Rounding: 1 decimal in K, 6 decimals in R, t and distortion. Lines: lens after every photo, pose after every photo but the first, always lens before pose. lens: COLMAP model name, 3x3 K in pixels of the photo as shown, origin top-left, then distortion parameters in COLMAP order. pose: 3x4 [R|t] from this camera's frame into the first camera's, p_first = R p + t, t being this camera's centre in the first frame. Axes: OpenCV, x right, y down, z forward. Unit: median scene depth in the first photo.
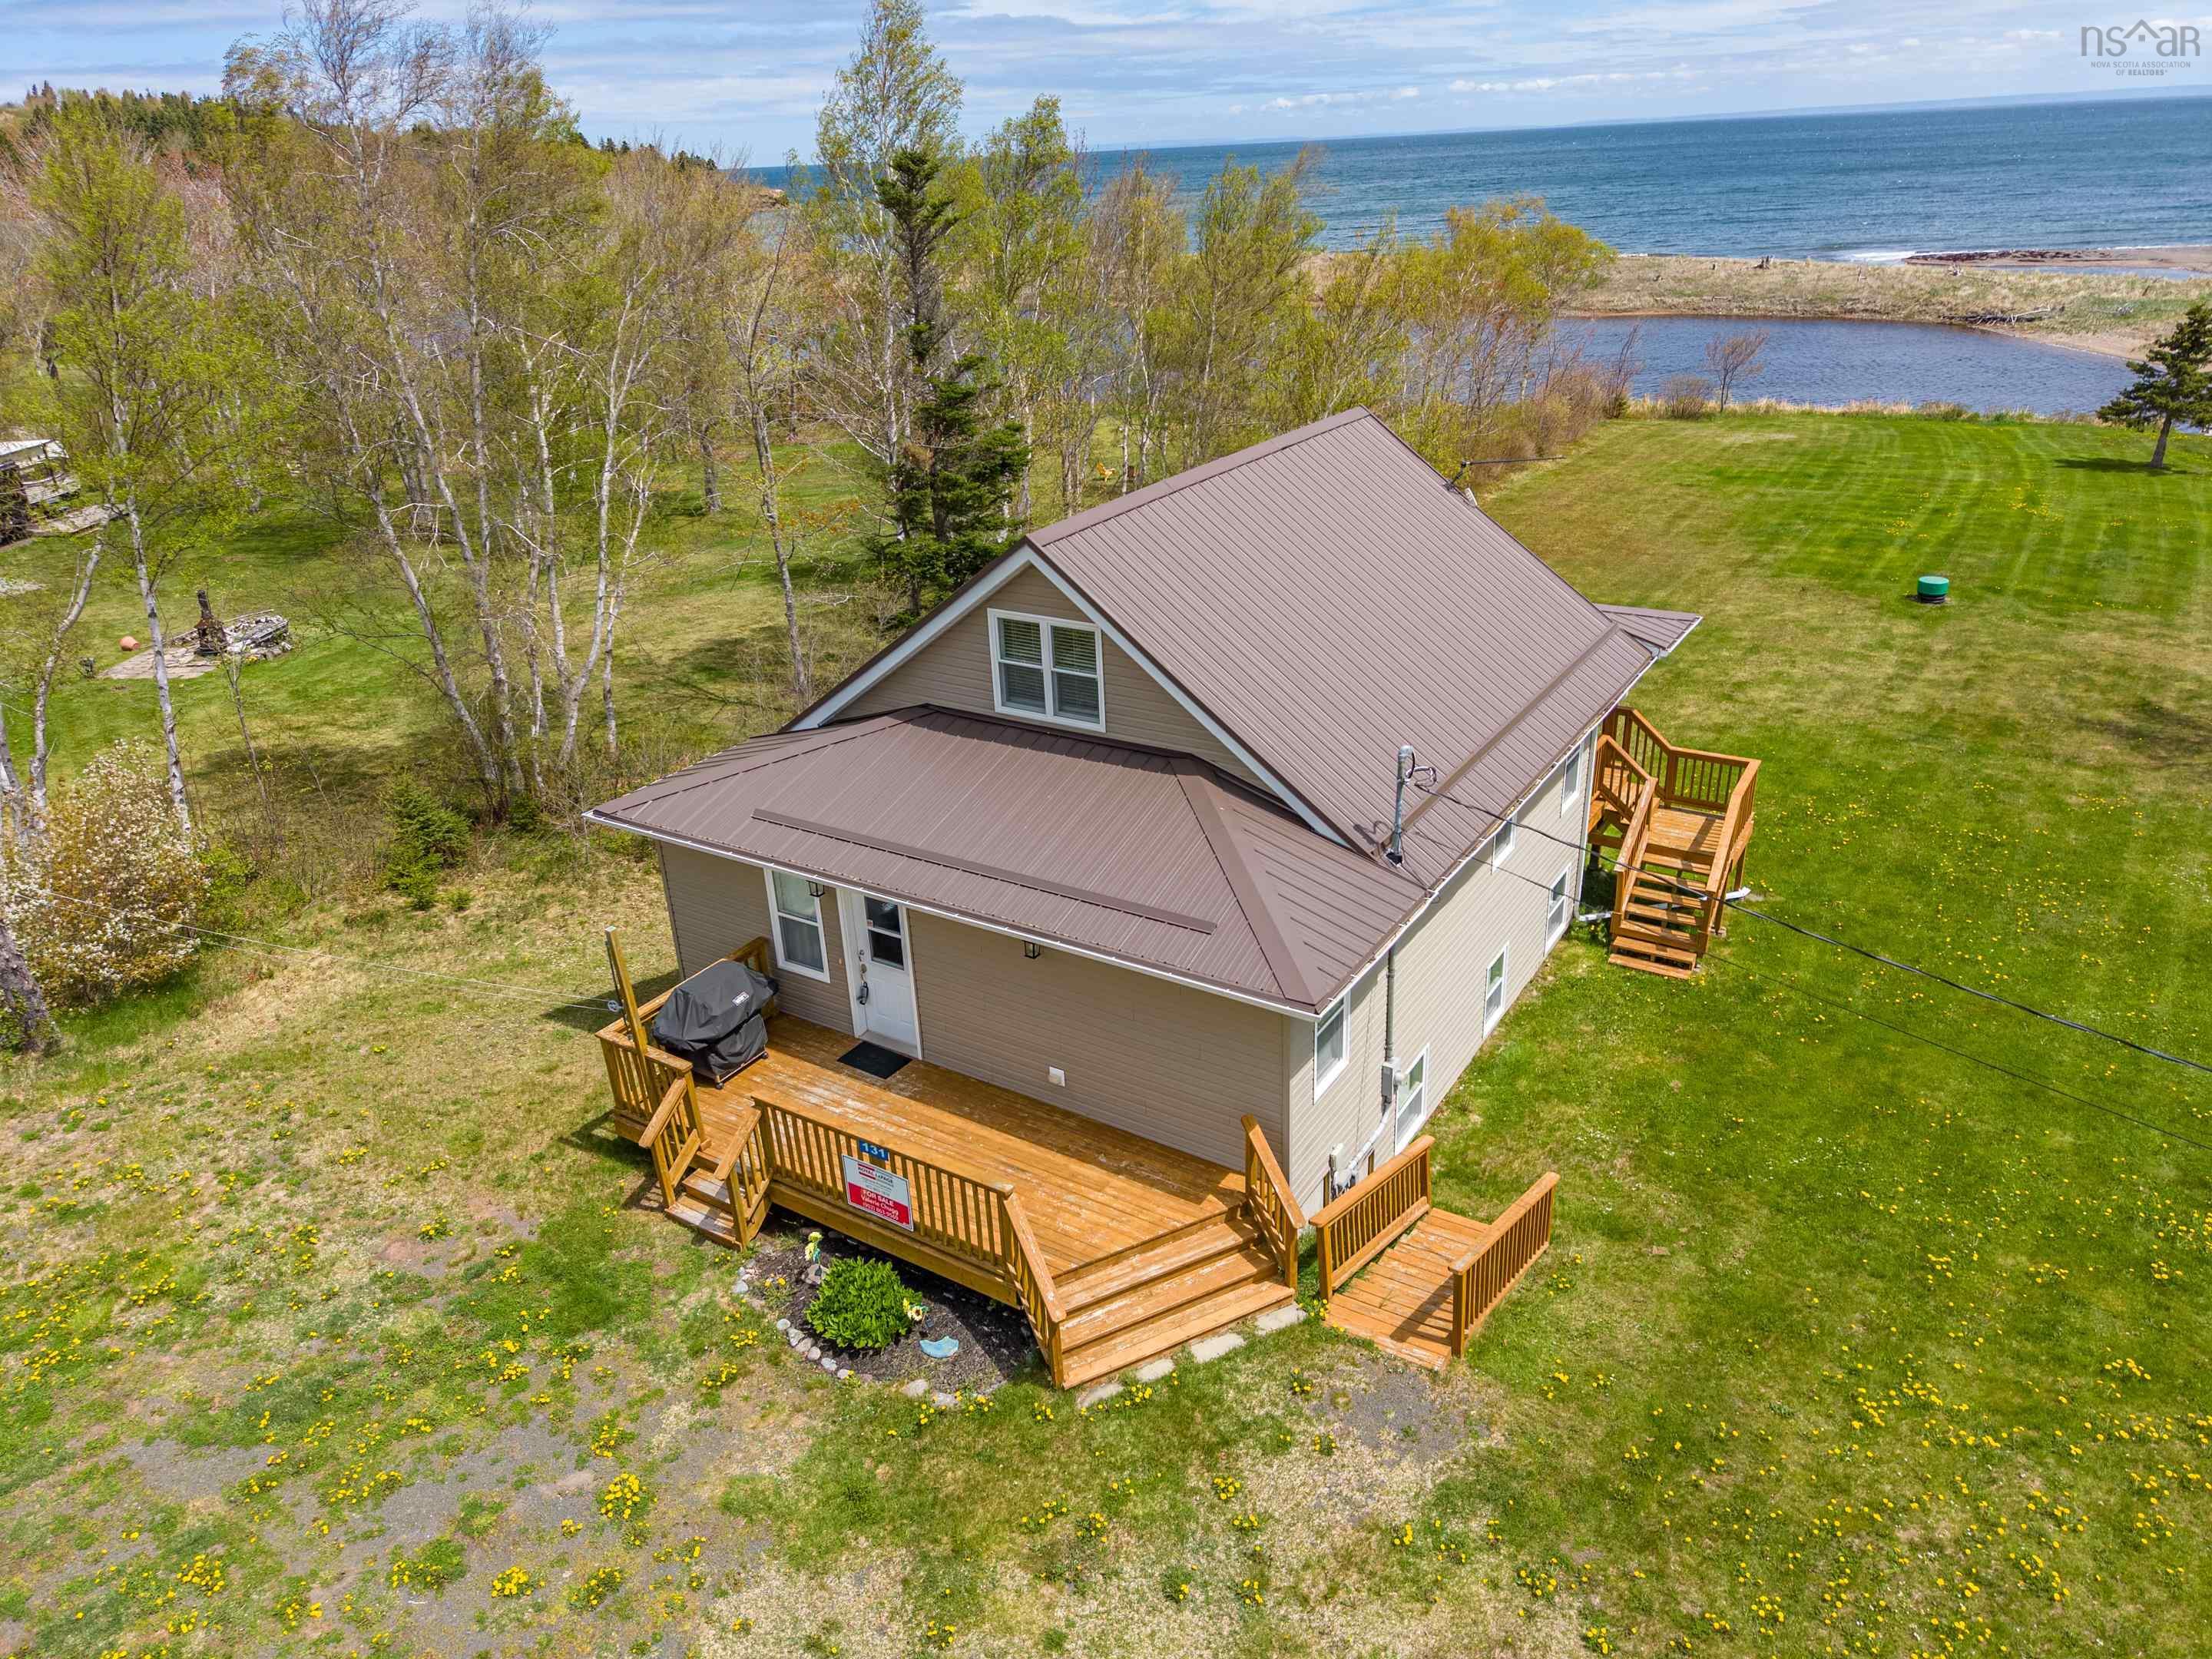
lens RADIAL K [[1492.9, 0, 1105.2], [0, 1492.9, 808.2], [0, 0, 1]] dist [0.047785, -0.048197]
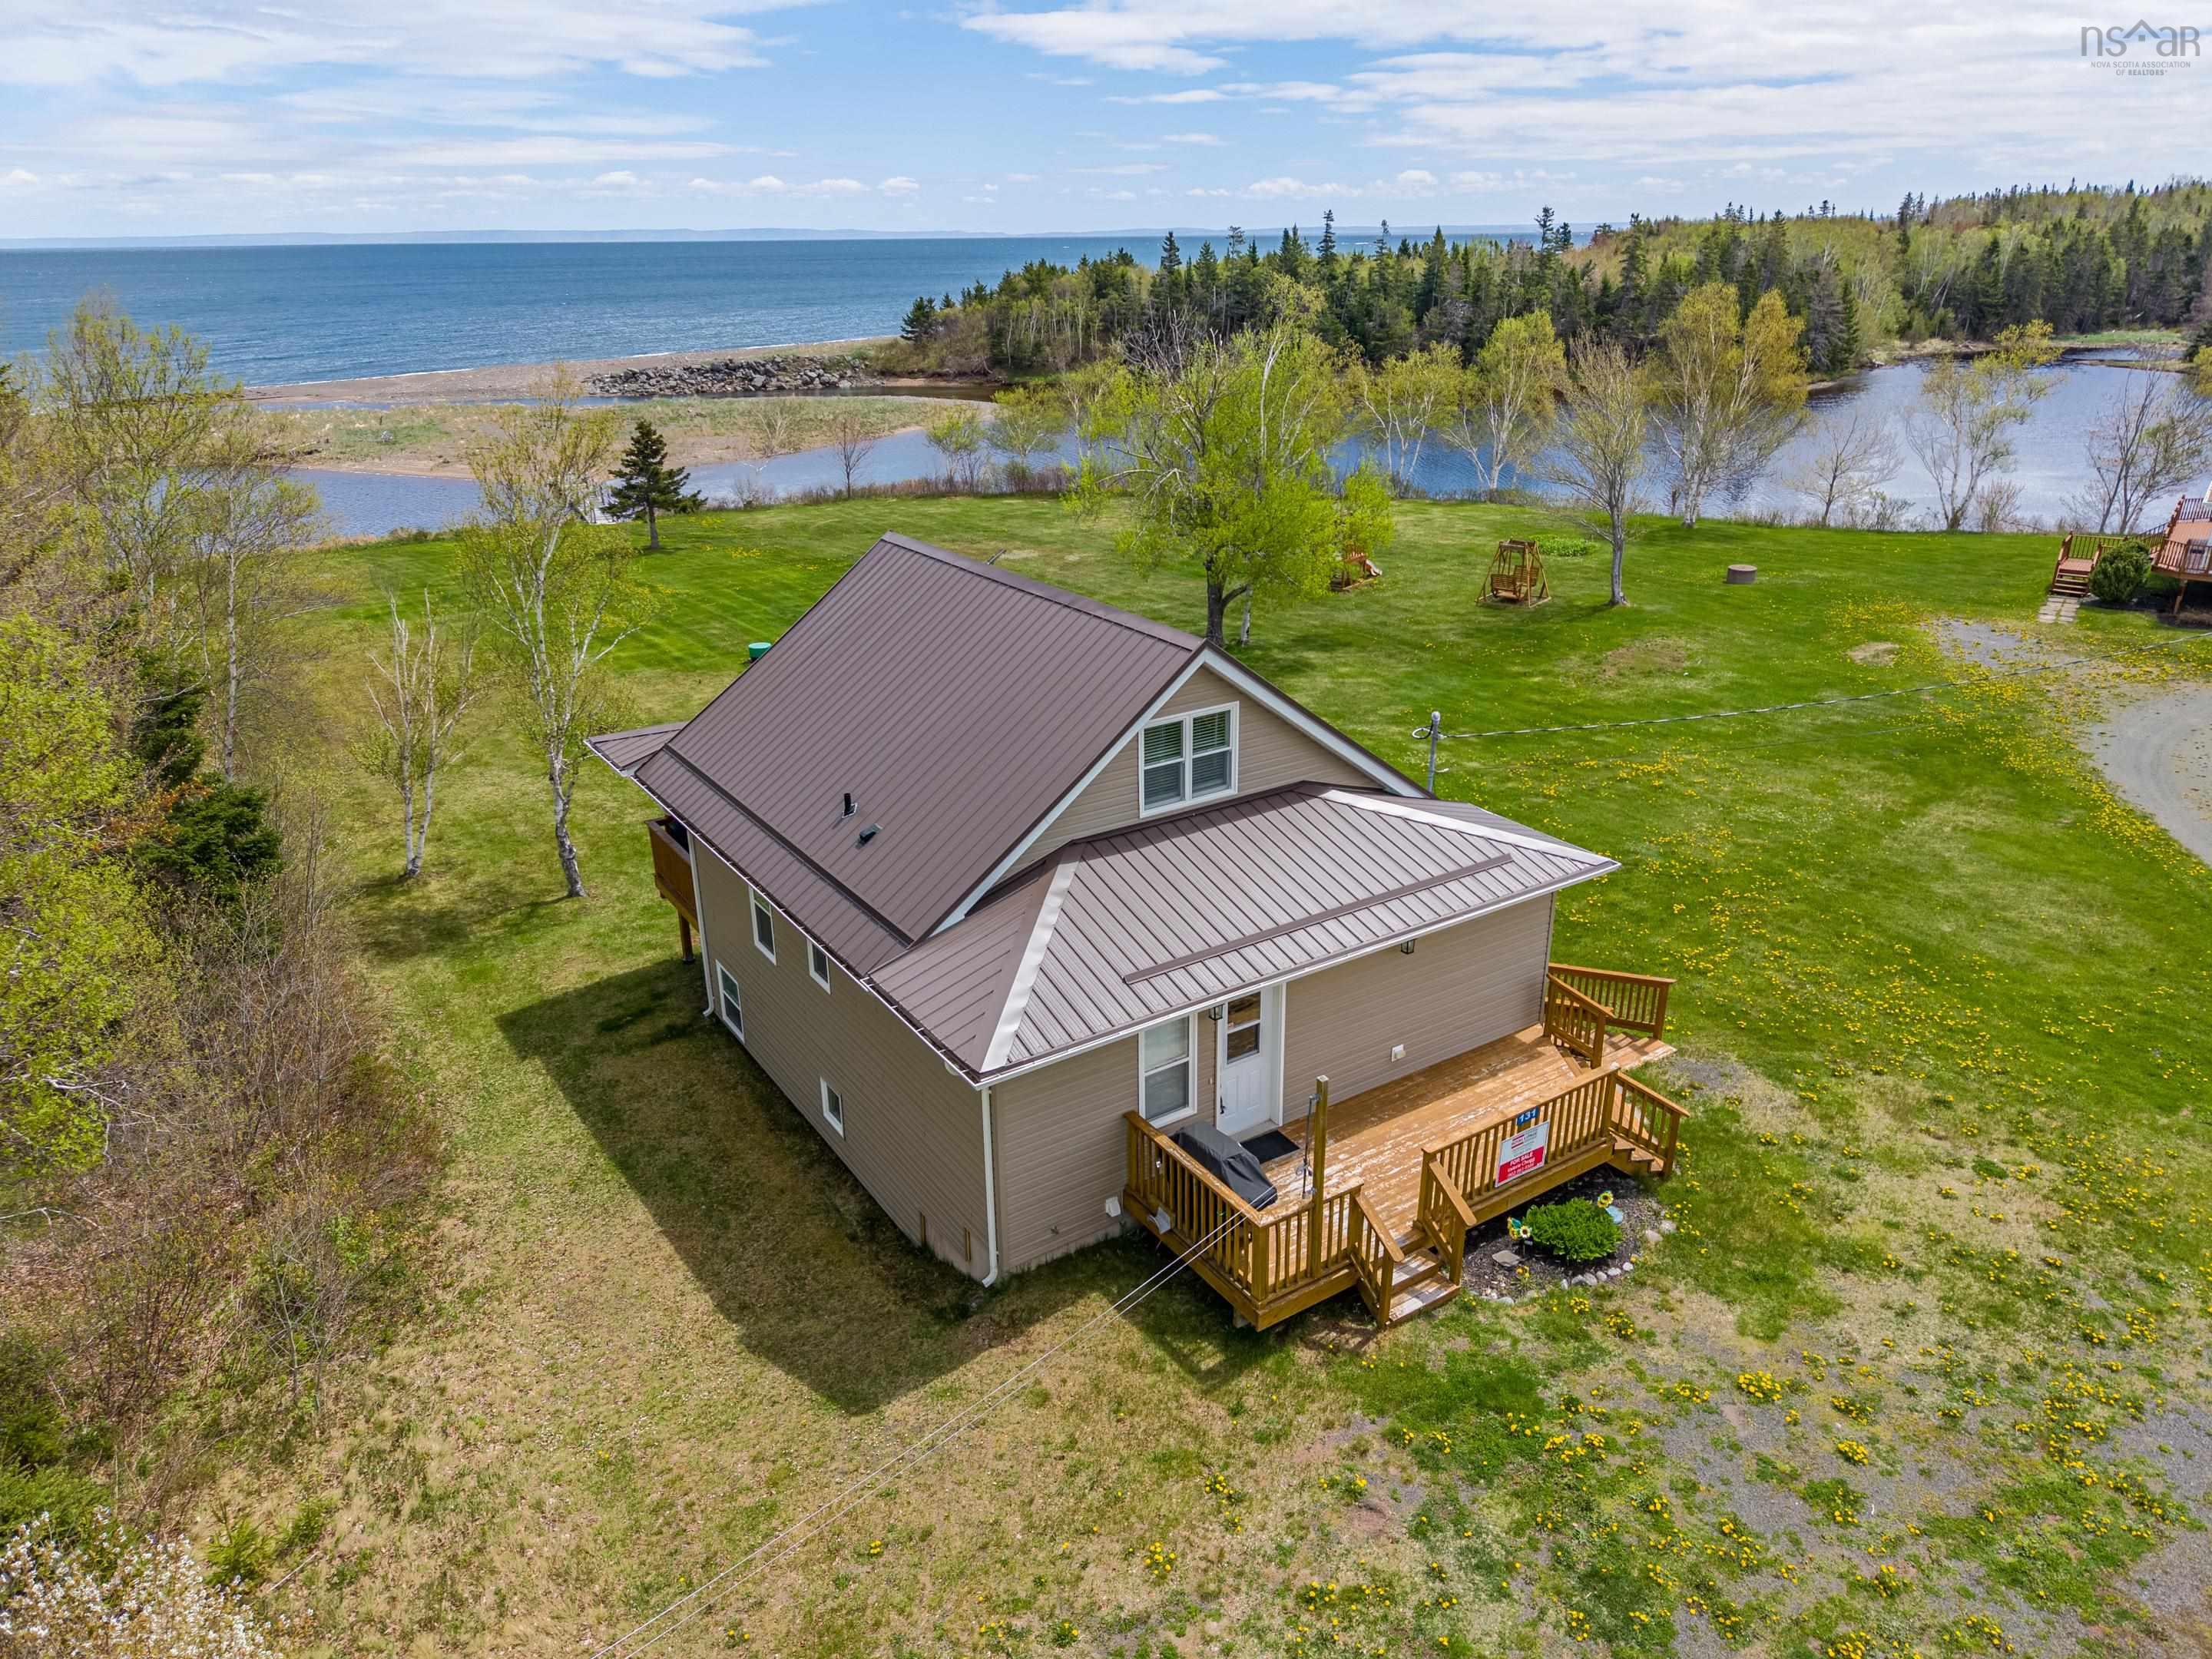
lens RADIAL K [[1492.9, 0, 1105.2], [0, 1492.9, 808.2], [0, 0, 1]] dist [0.047785, -0.048197]
pose [[0.401766, -0.290046, 0.868595, -1.037008], [0.362587, 0.921381, 0.139959, -0.236613], [-0.840901, 0.258711, 0.475346, 0.535040]]
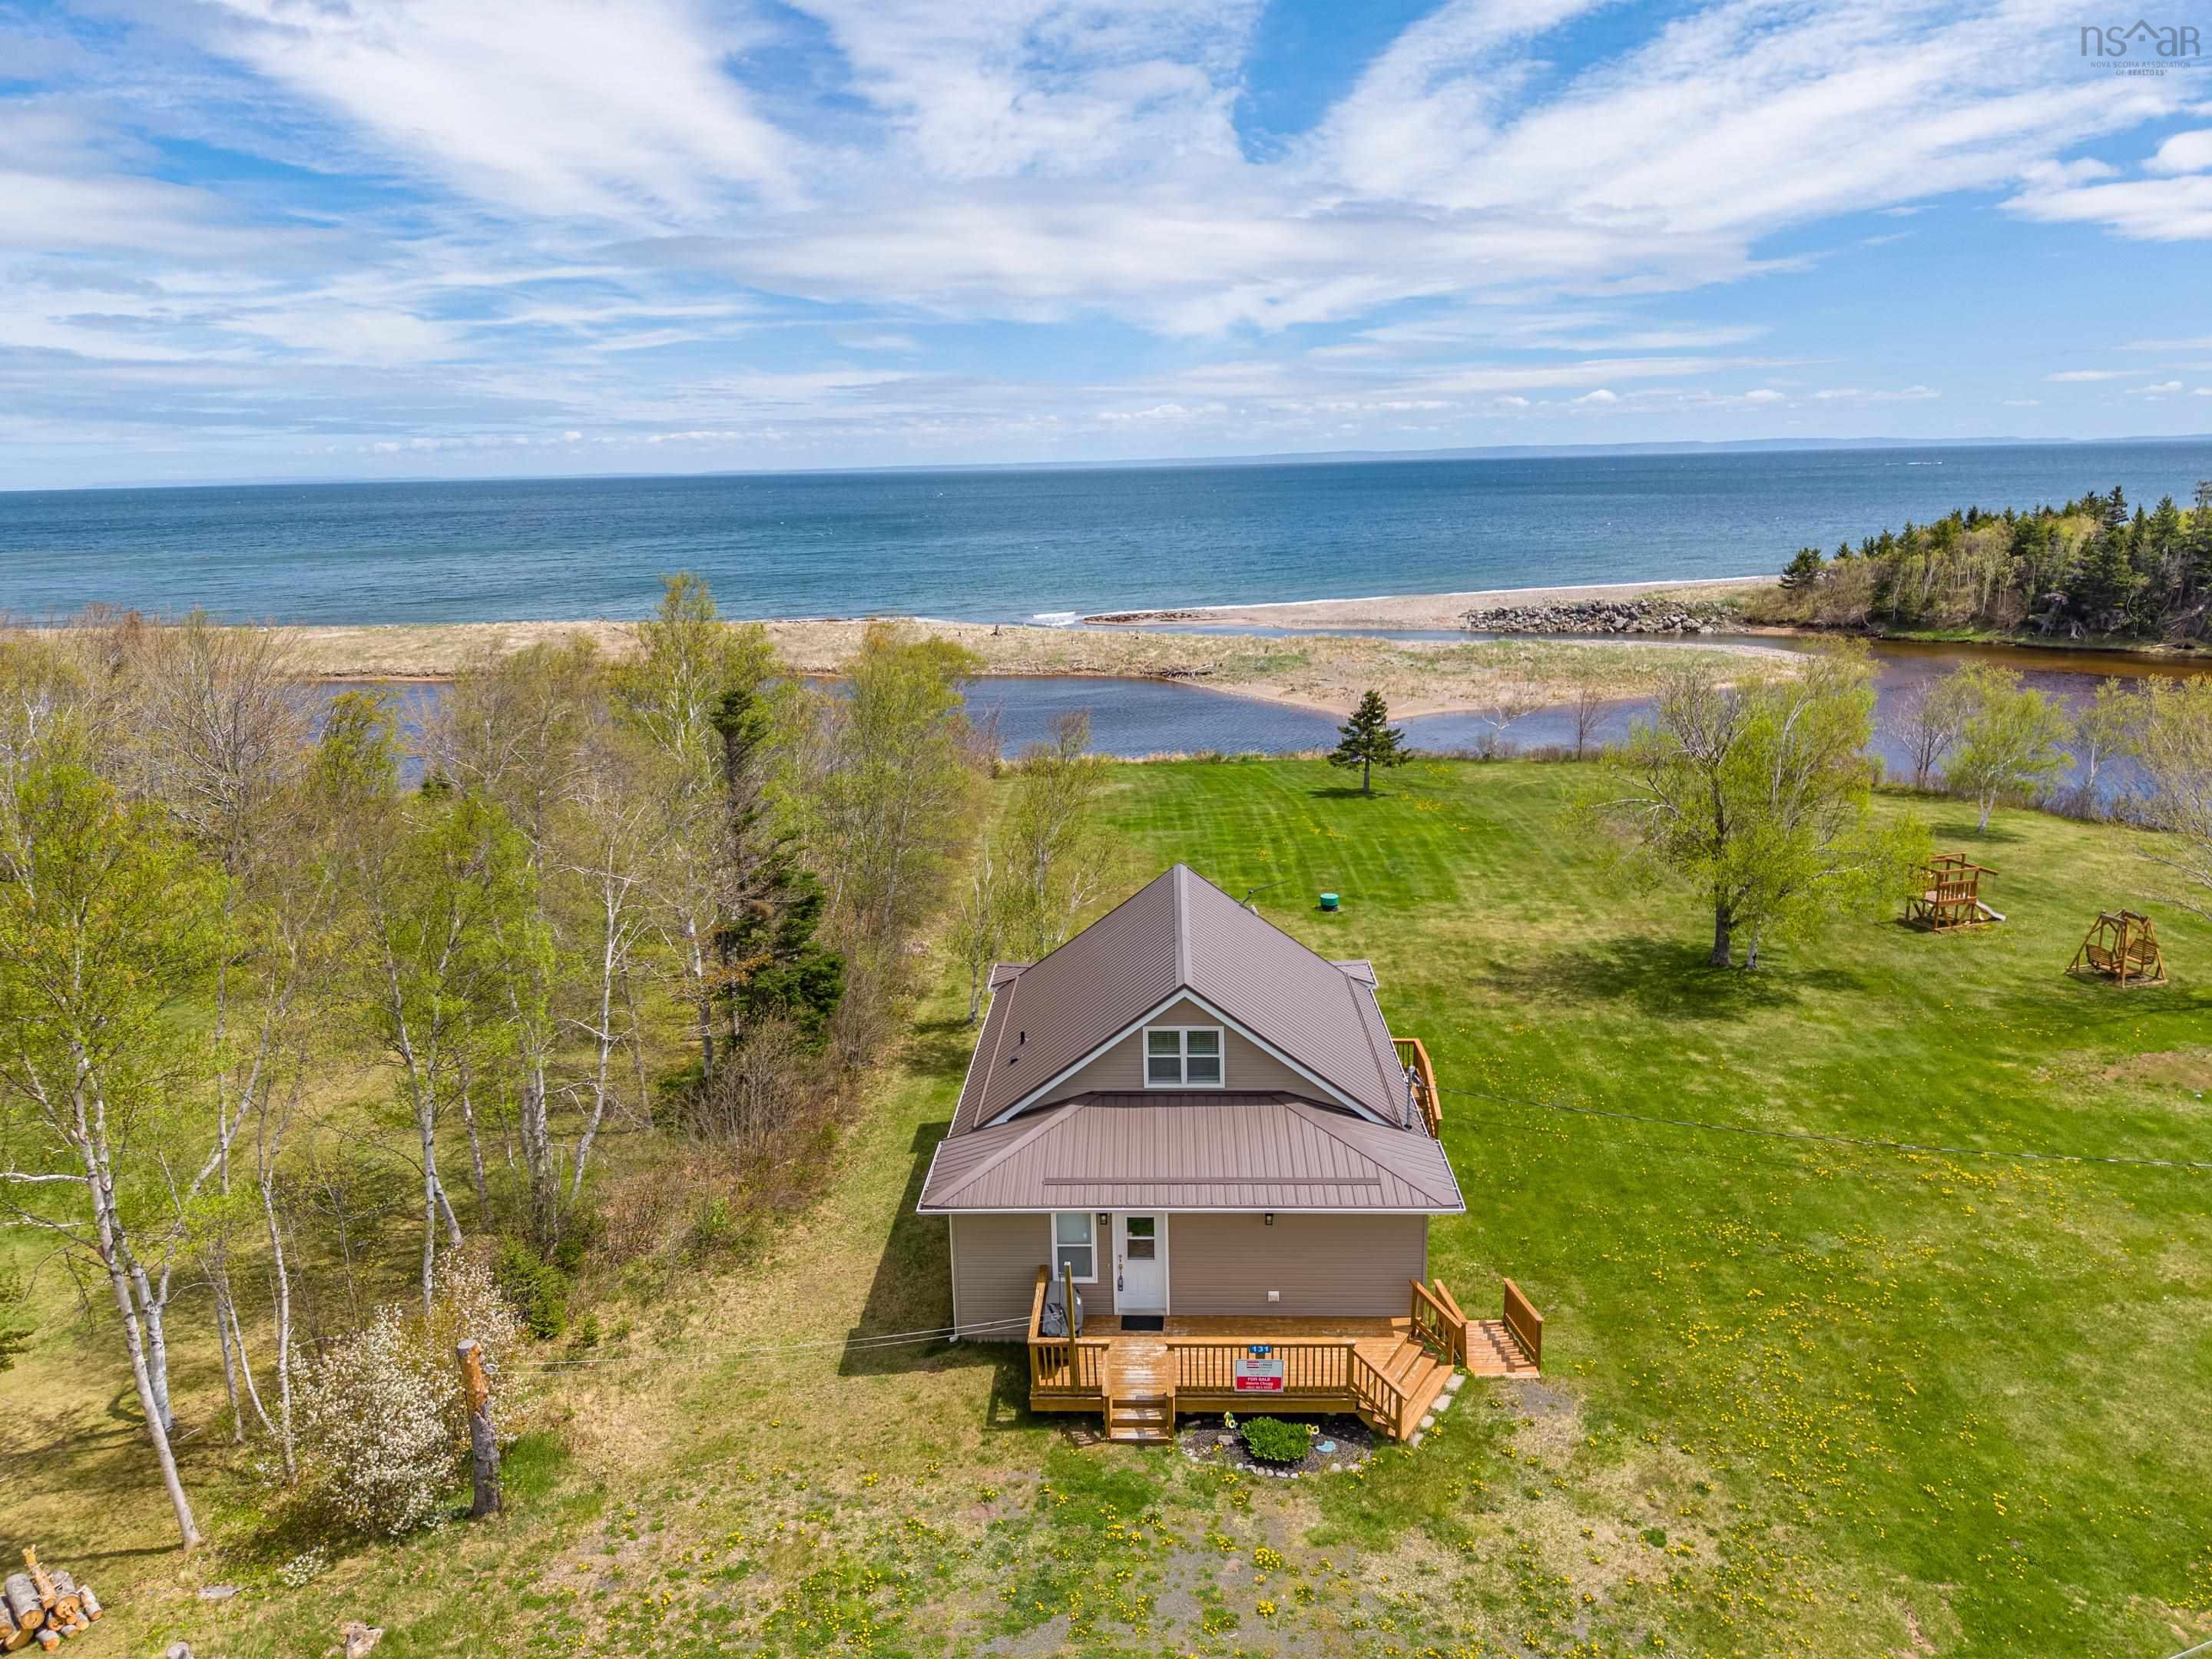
lens RADIAL K [[1492.9, 0, 1105.2], [0, 1492.9, 808.2], [0, 0, 1]] dist [0.047785, -0.048197]
pose [[0.860405, -0.089516, 0.501687, -0.937743], [0.189406, 0.970103, -0.151739, -0.126608], [-0.473105, 0.225580, 0.851637, -0.459774]]
